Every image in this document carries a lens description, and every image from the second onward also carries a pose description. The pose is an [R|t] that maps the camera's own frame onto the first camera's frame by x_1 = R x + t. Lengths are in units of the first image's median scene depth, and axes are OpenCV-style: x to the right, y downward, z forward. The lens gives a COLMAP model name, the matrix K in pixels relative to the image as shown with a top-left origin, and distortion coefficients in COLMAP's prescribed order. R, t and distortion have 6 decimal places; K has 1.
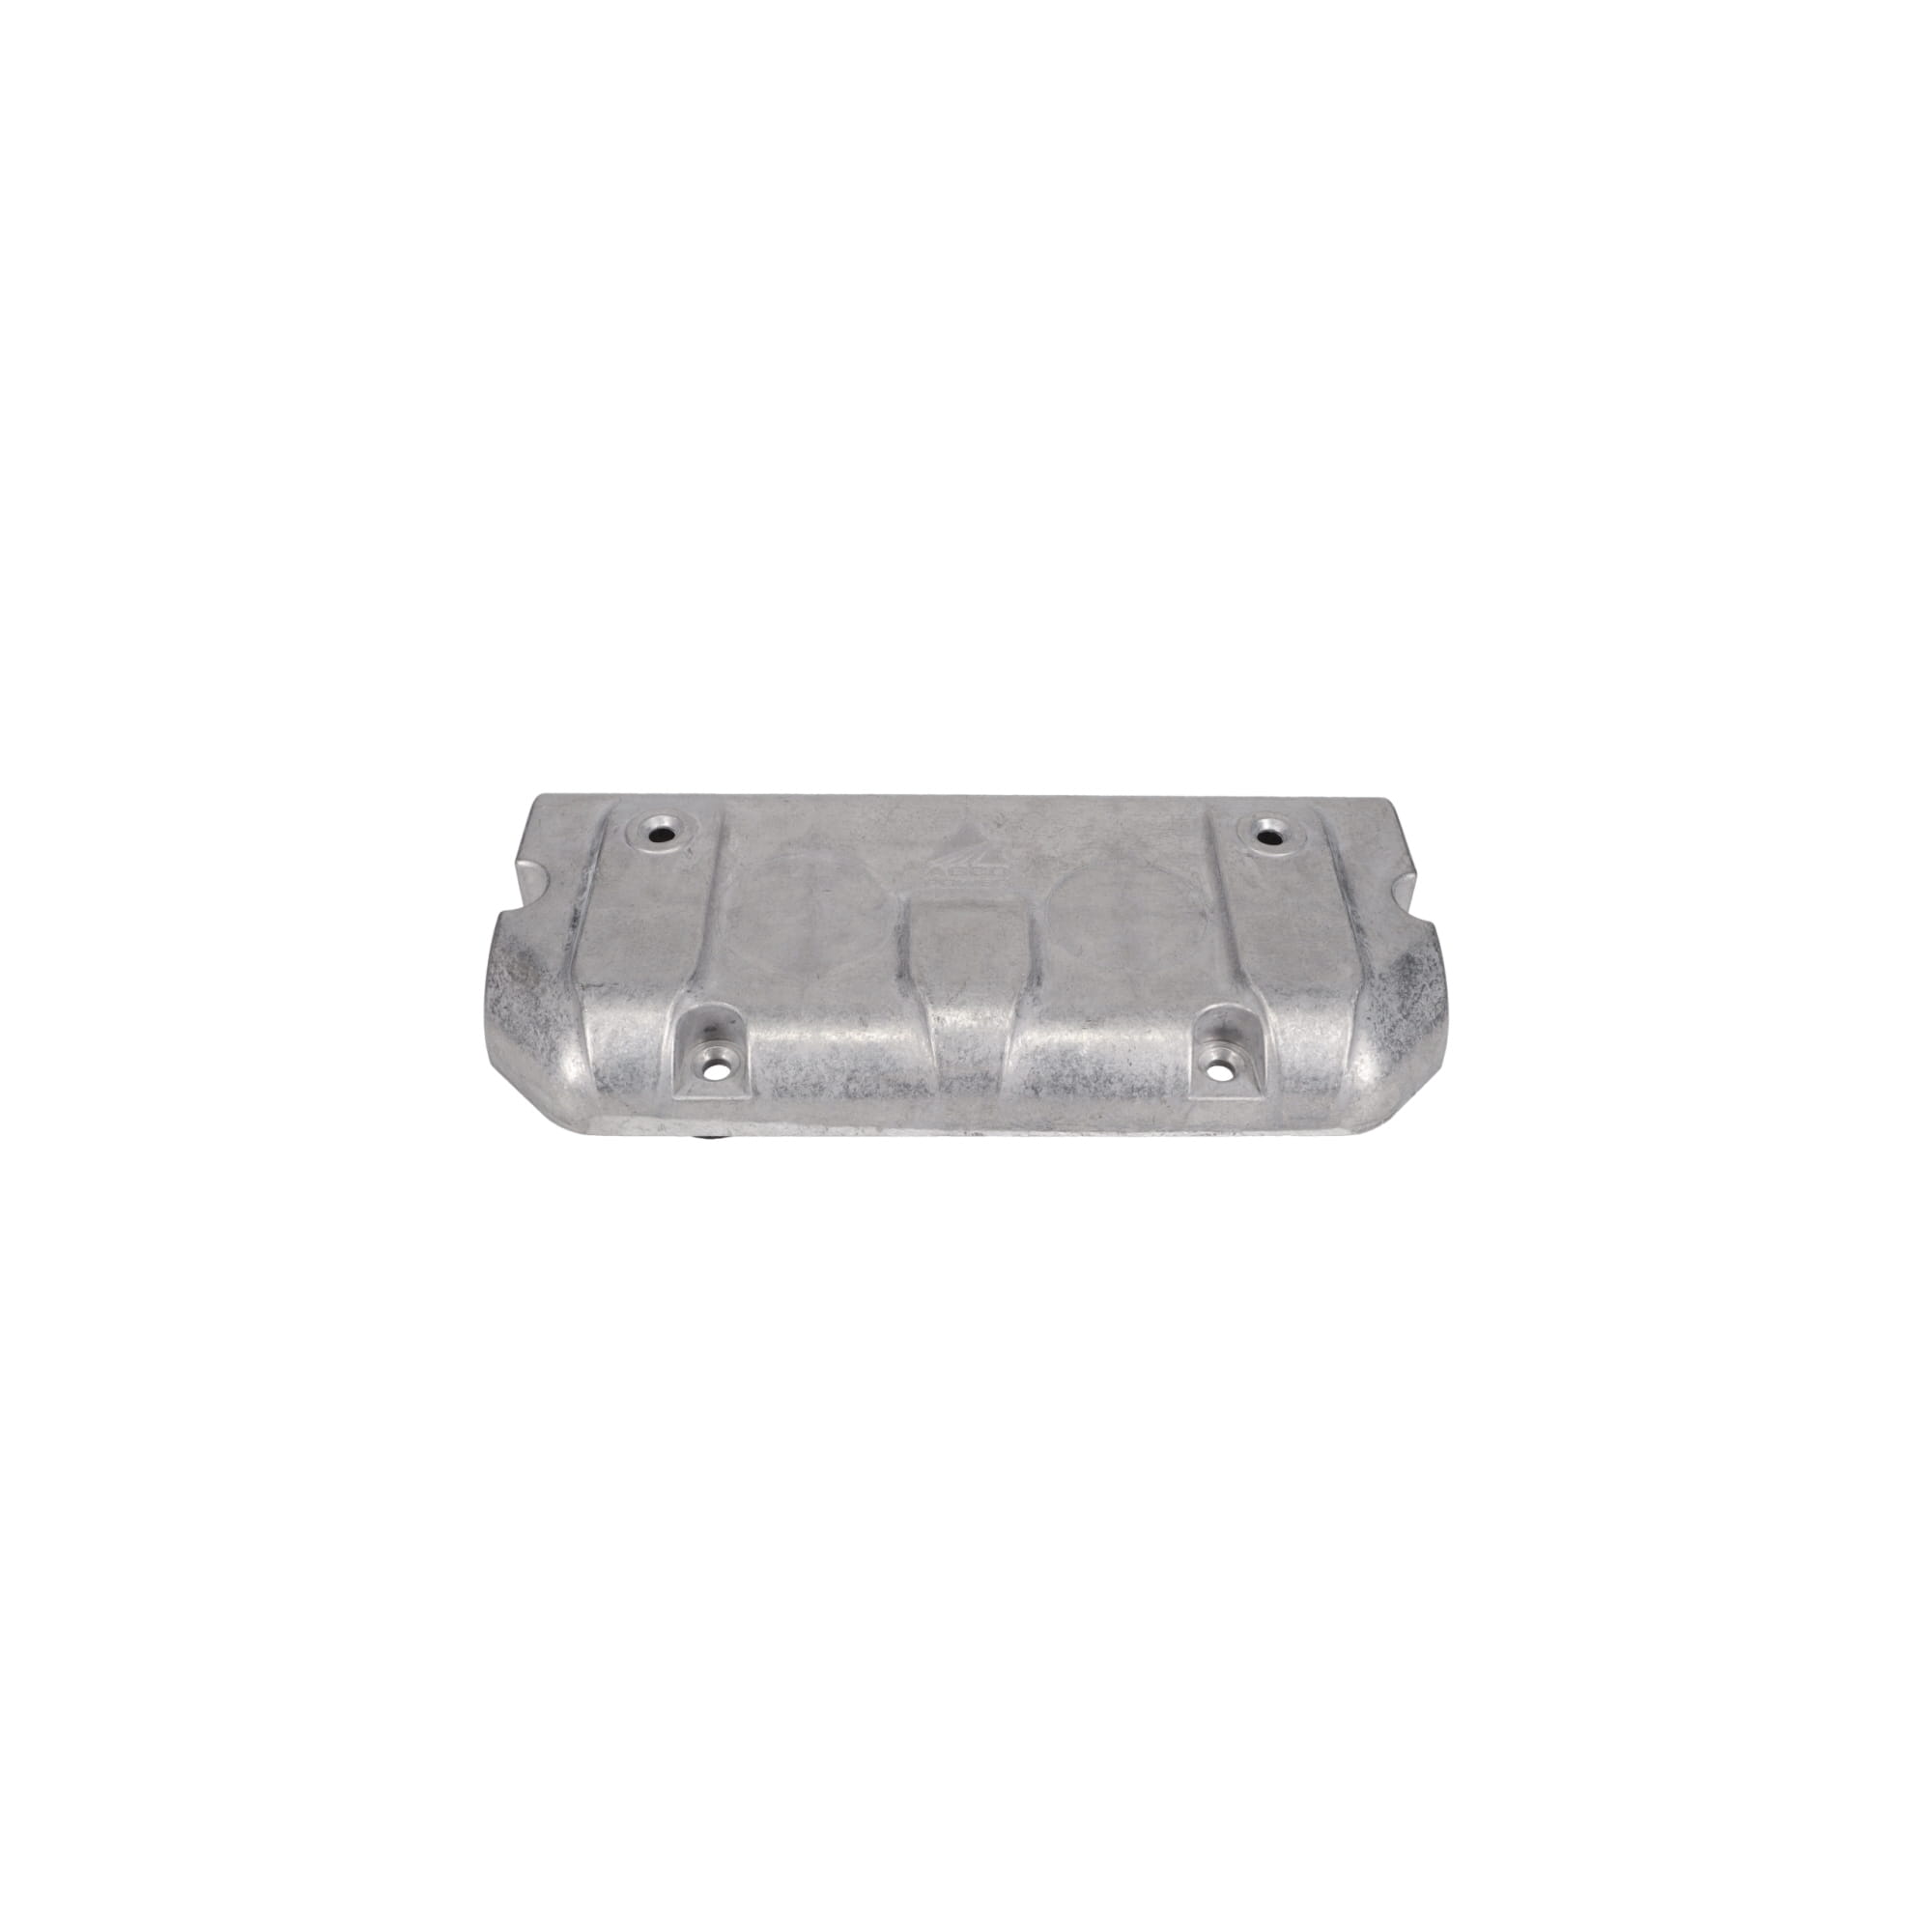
lens RADIAL K [[1520.3, 0, 954.6], [0, 1520.3, 970.9], [0, 0, 1]] dist [0.006409, 0.000471]
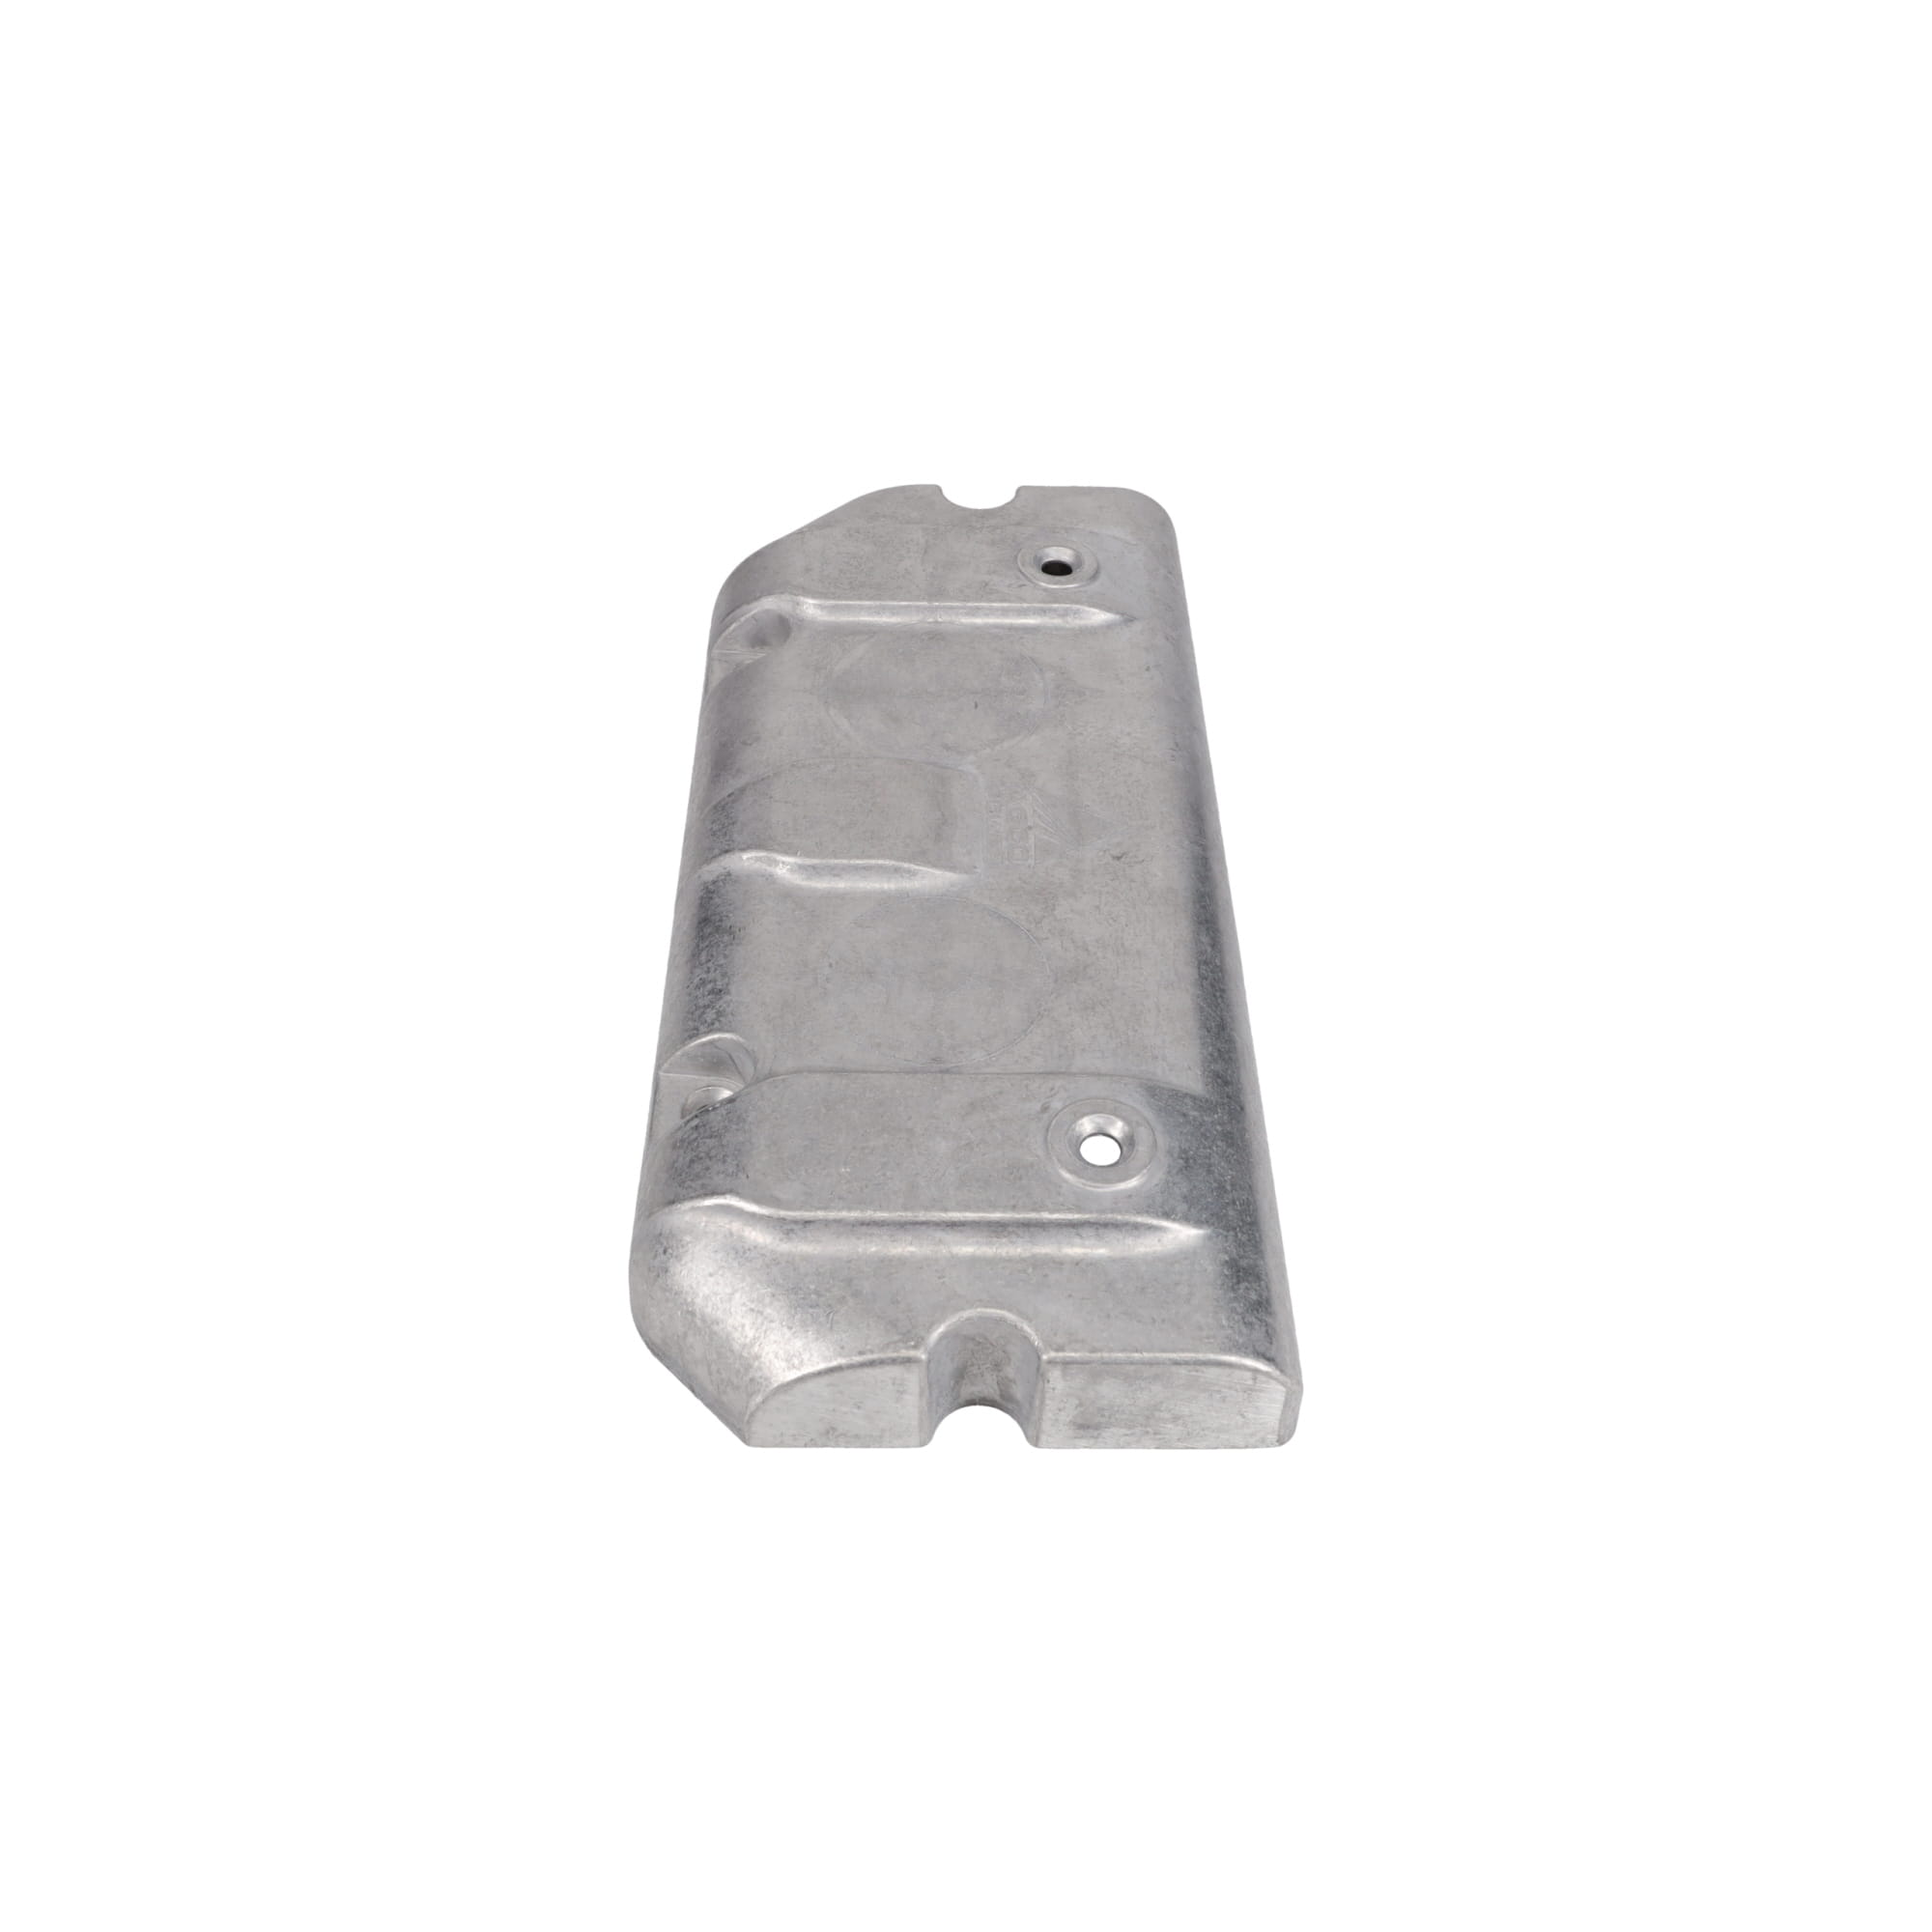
lens RADIAL K [[1943.6, 0, 970.5], [0, 1943.6, 964.0], [0, 0, 1]] dist [-0.014509, 0.000000]
pose [[-0.003358, 0.715776, -0.698322, 0.726044], [-0.727465, 0.477401, 0.492831, -0.488036], [0.686136, 0.509659, 0.519099, 0.531367]]
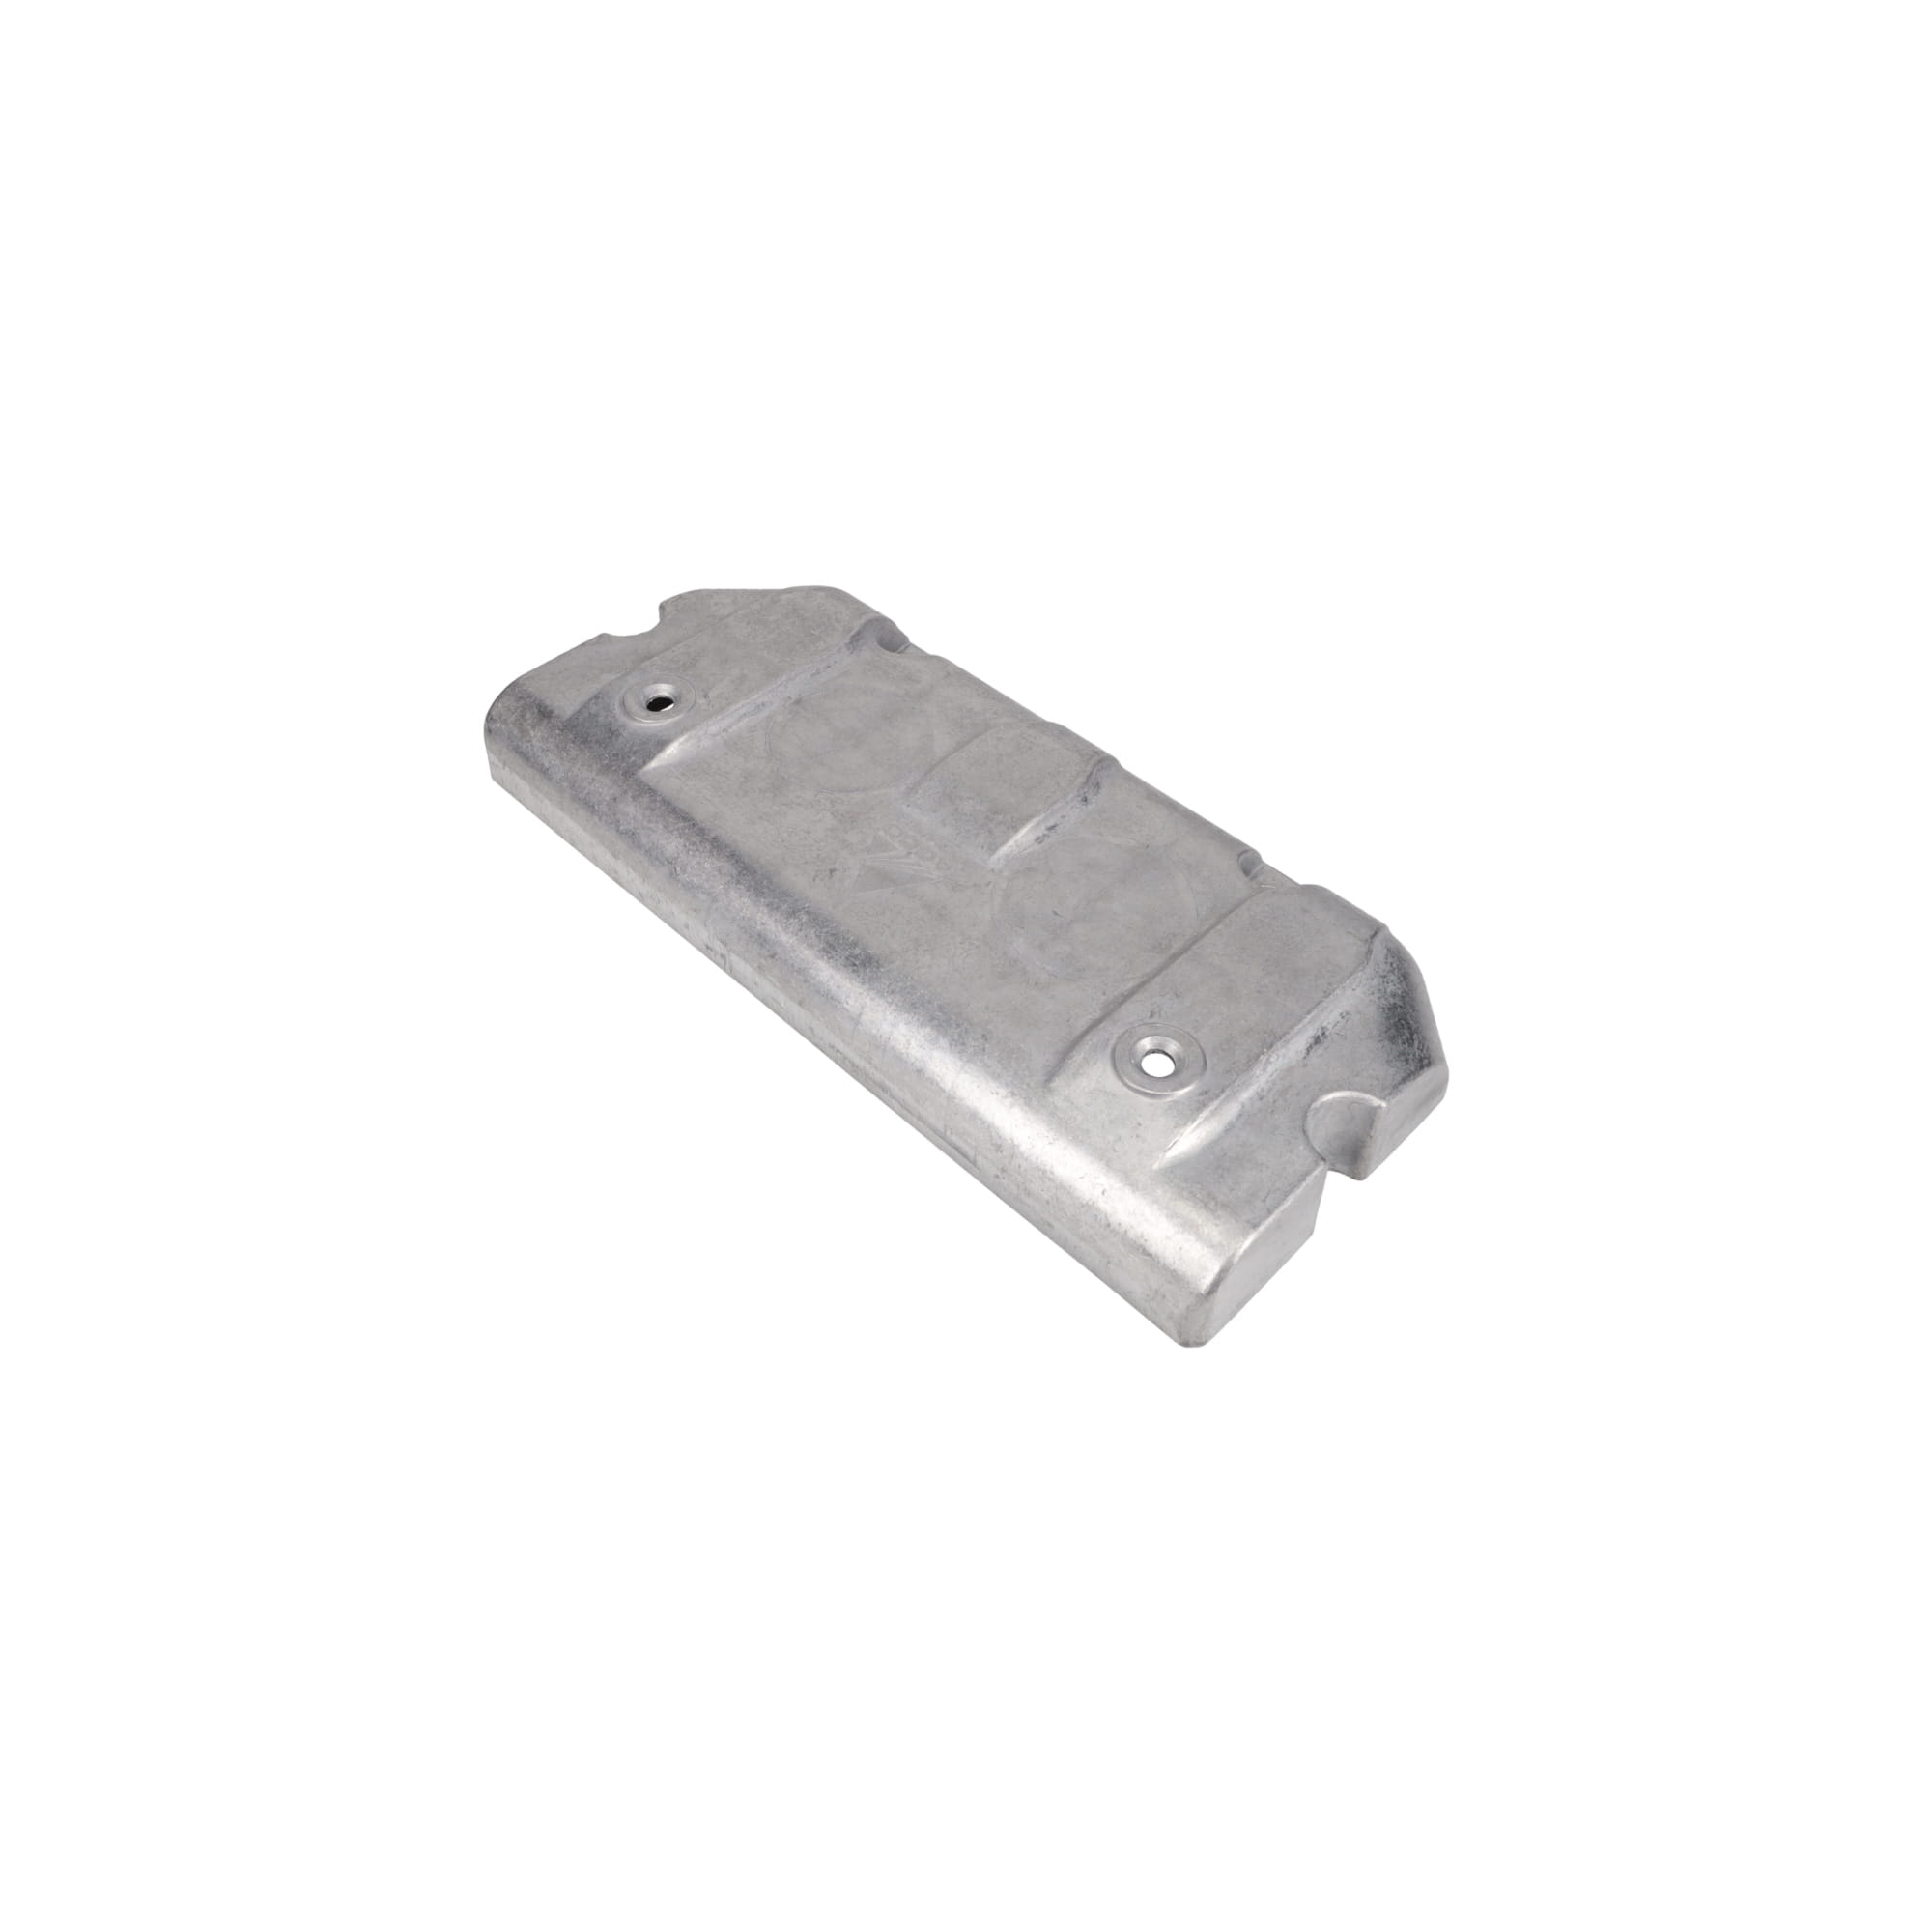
lens RADIAL K [[1520.3, 0, 965.6], [0, 1520.3, 963.9], [0, 0, 1]] dist [0.006409, 0.000471]
pose [[-0.704828, -0.553745, 0.443378, -0.446066], [0.487067, 0.076640, 0.869996, -0.827109], [-0.515736, 0.829152, 0.215692, 0.857519]]
